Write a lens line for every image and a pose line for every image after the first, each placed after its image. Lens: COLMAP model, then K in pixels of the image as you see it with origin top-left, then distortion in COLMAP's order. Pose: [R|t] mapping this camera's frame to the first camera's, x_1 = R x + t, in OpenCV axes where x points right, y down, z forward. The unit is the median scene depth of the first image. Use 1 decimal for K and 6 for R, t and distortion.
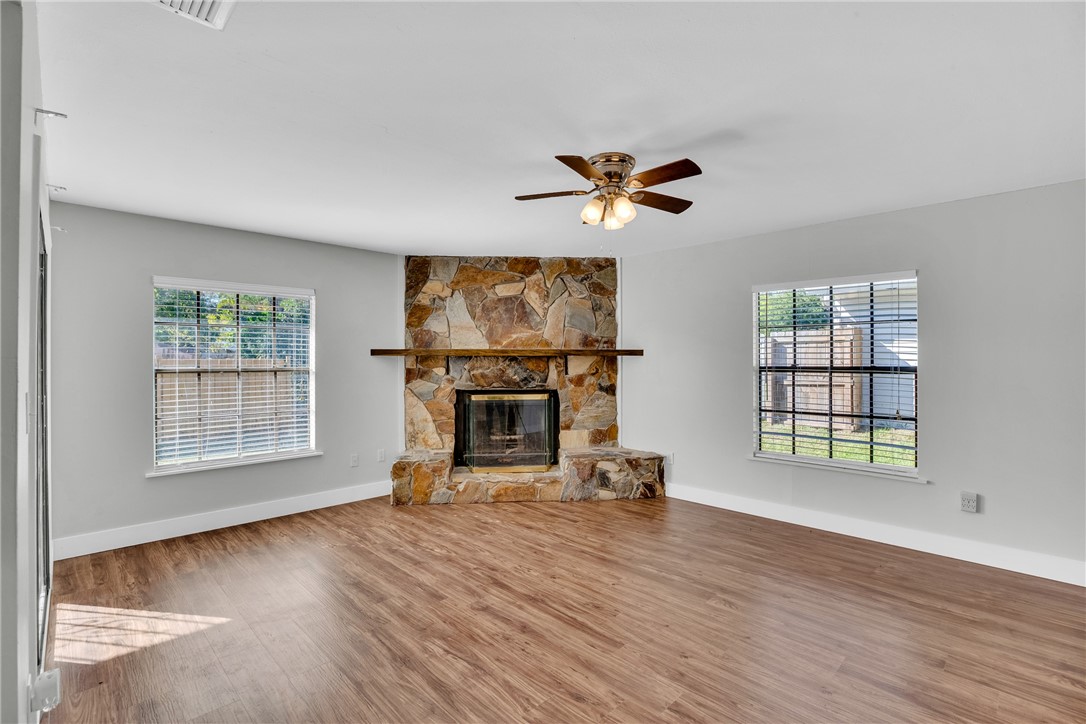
lens RADIAL K [[501.2, 0, 550.7], [0, 501.2, 359.3], [0, 0, 1]] dist [-0.036294, 0.008586]
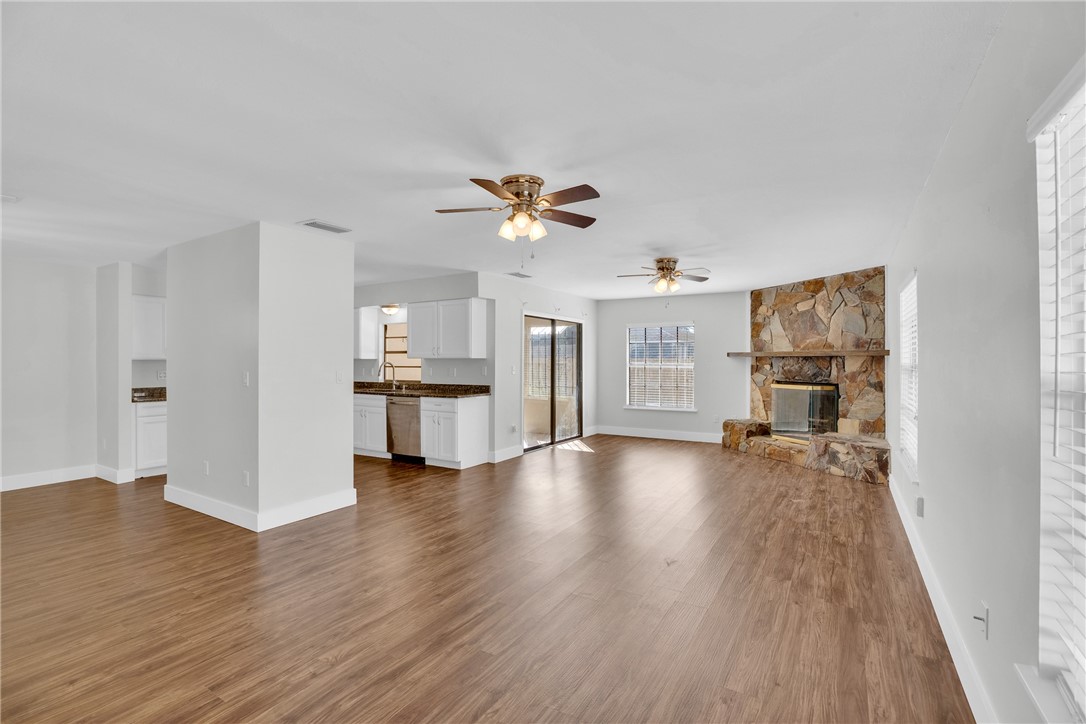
lens RADIAL K [[501.2, 0, 543.6], [0, 501.2, 355.5], [0, 0, 1]] dist [-0.036294, 0.008586]
pose [[0.234000, -0.007586, -0.972207, 1.039345], [0.000803, 0.999971, -0.007609, 0.000267], [0.972236, 0.001000, 0.233999, 0.029738]]
